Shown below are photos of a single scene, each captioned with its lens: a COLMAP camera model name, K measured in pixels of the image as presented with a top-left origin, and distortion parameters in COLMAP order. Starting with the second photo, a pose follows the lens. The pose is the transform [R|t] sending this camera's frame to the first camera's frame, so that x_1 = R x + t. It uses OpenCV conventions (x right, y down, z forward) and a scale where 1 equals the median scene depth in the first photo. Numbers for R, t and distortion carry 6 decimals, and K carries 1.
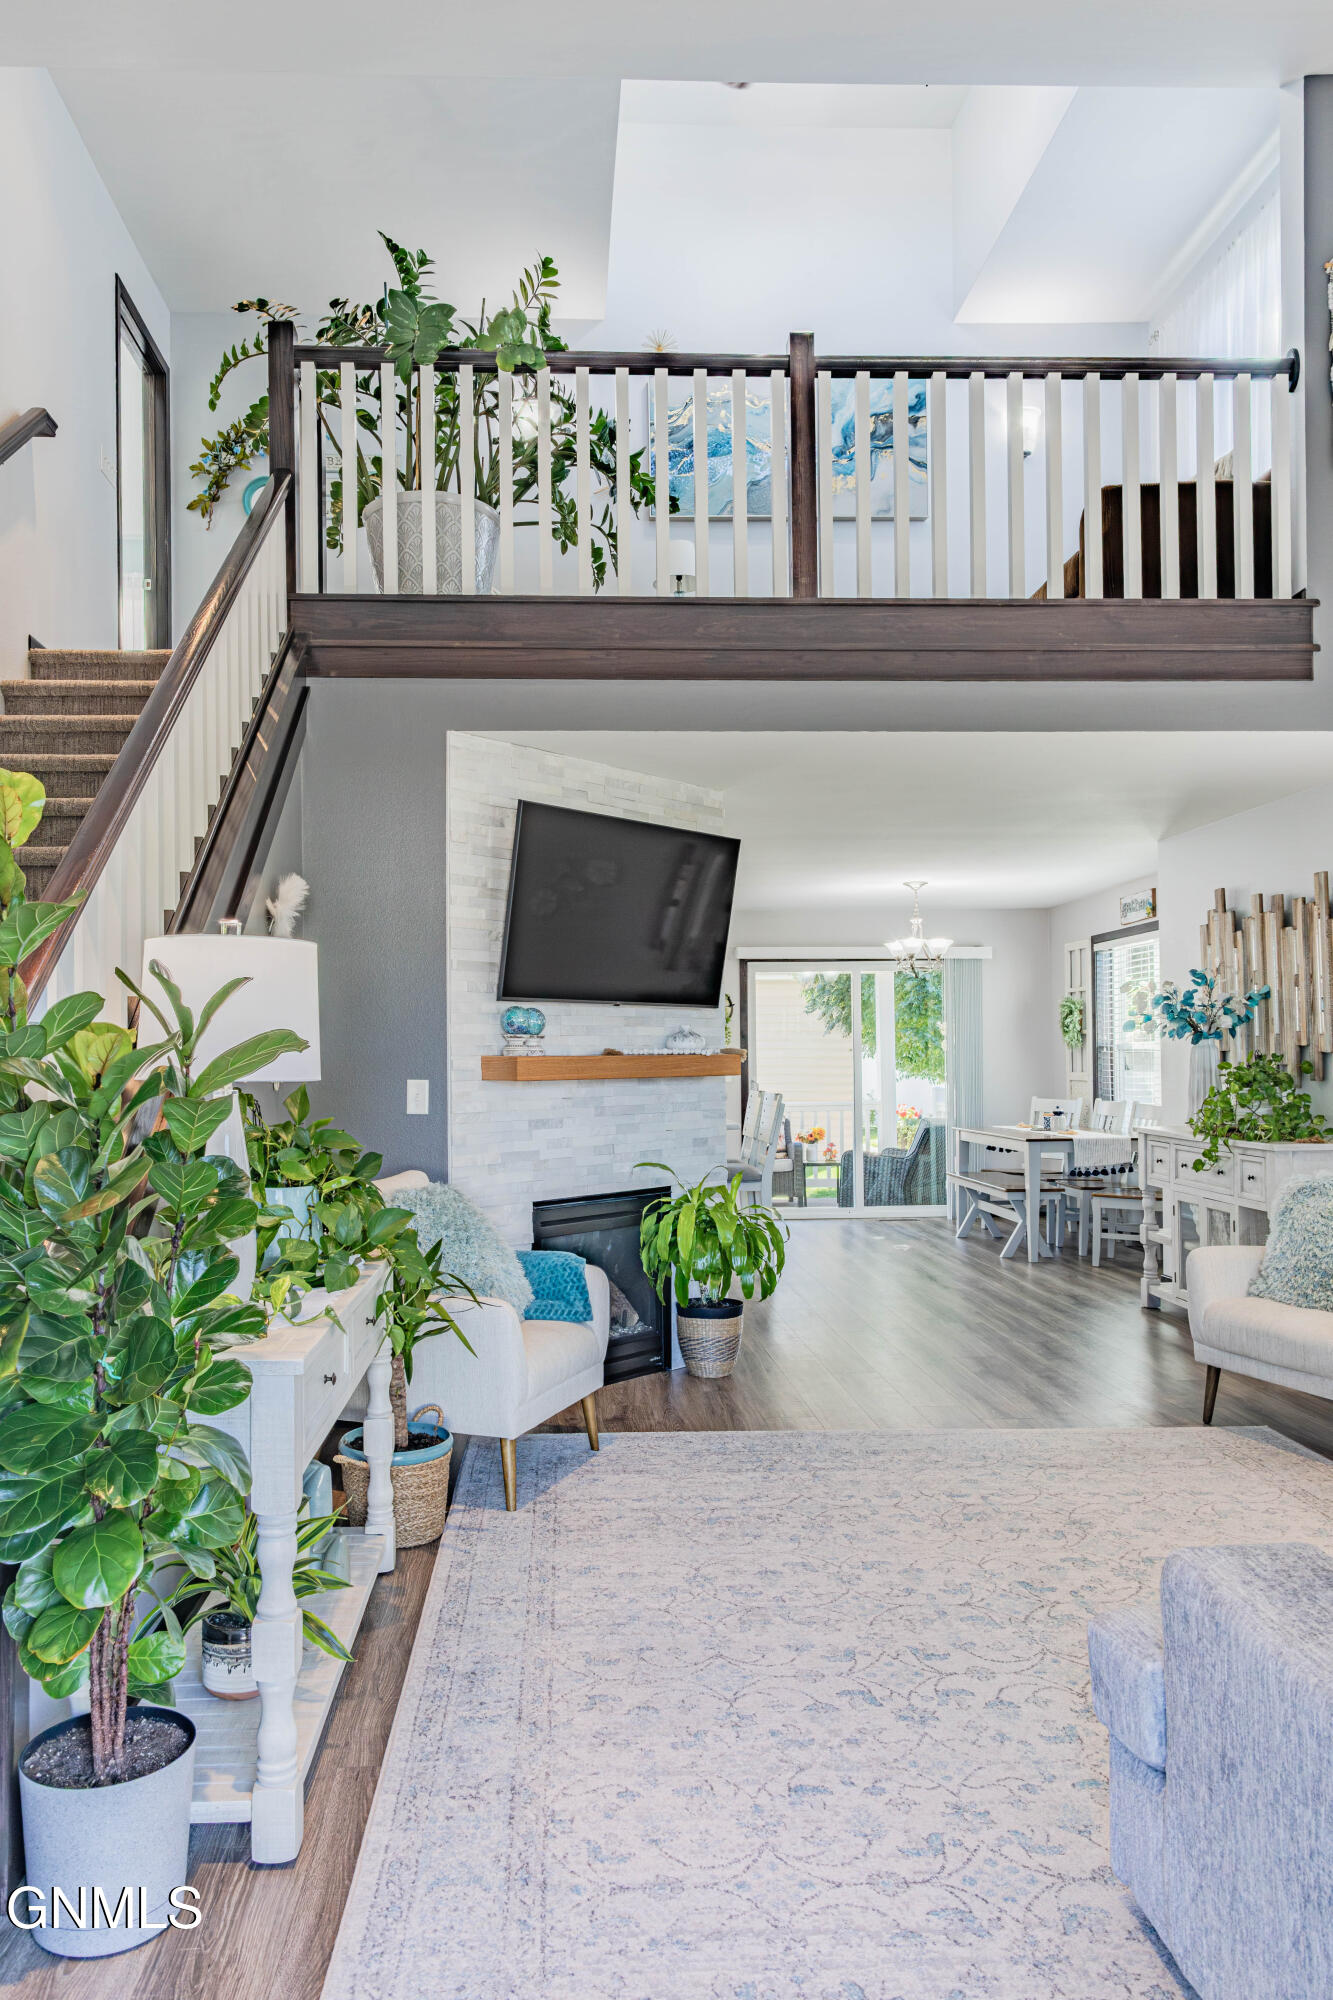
lens RADIAL K [[1373.9, 0, 658.1], [0, 1373.9, 1014.1], [0, 0, 1]] dist [0.016048, 0.005877]
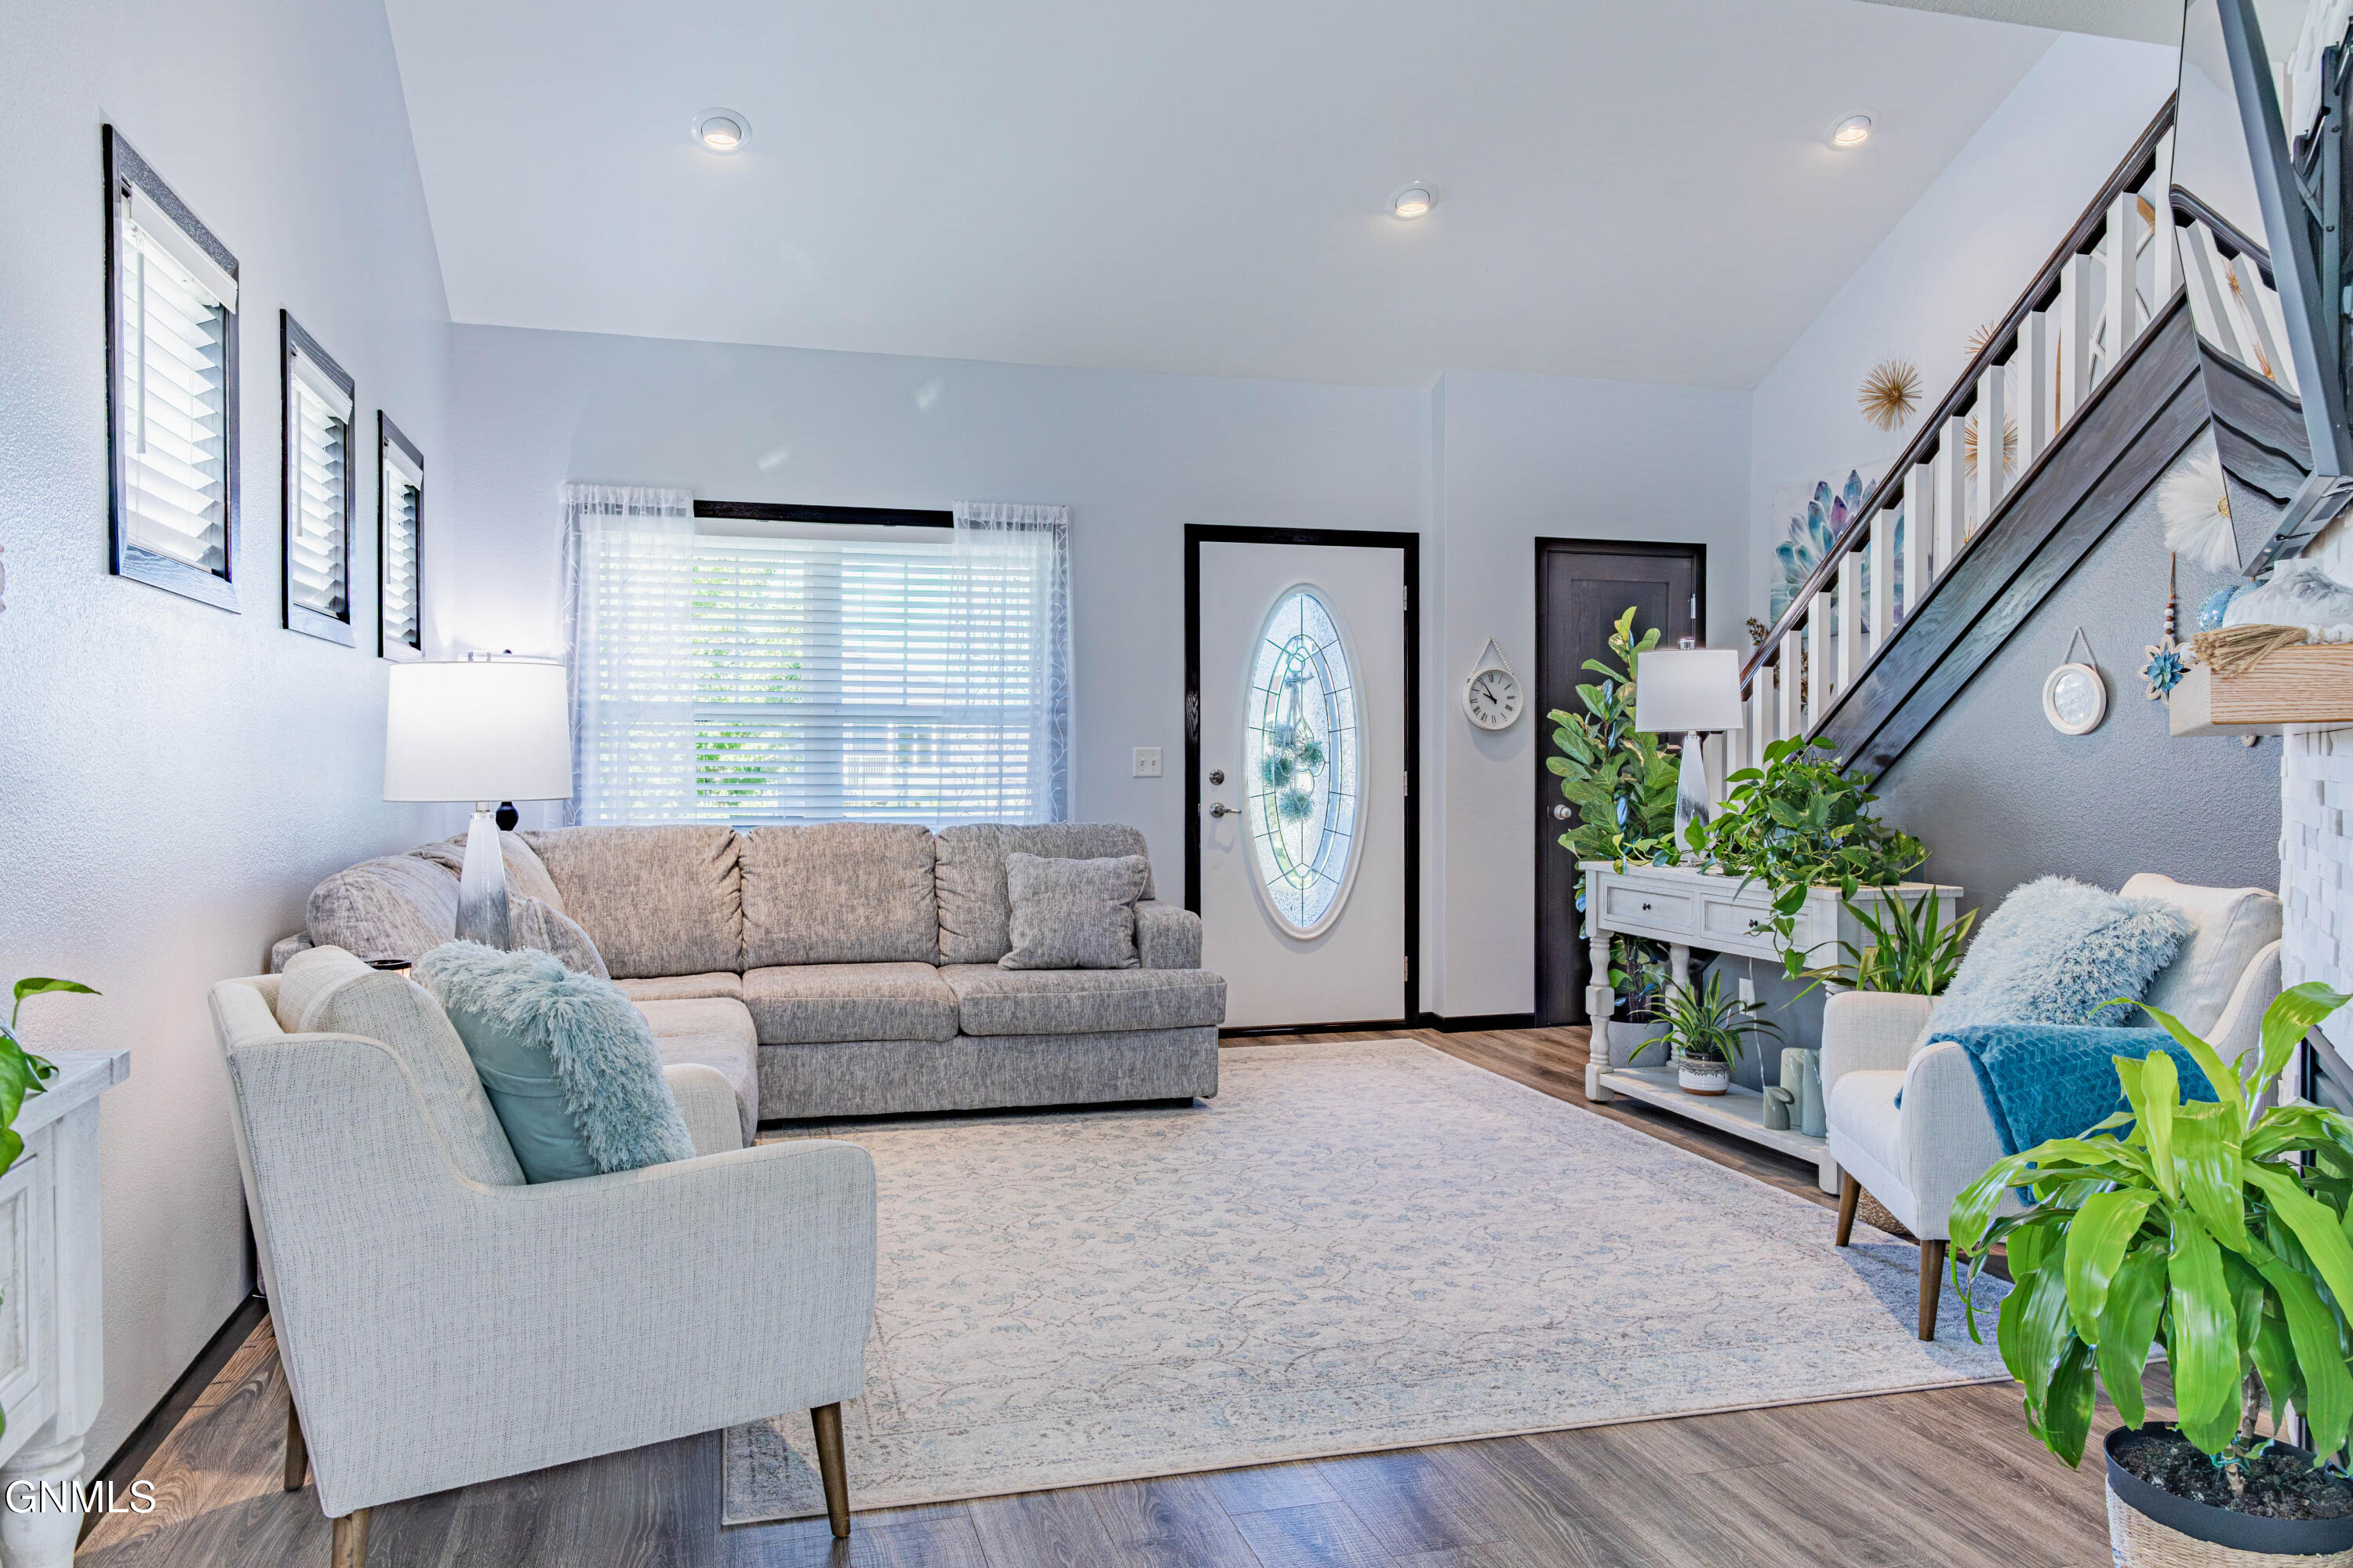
lens RADIAL K [[1616.4, 0, 1176.5], [0, 1616.4, 782.1], [0, 0, 1]] dist [0.016048, 0.005877]
pose [[-0.977489, 0.003070, -0.210964, 0.500653], [0.004739, 0.999961, -0.007407, 0.080910], [0.210933, -0.008240, -0.977466, 1.889290]]
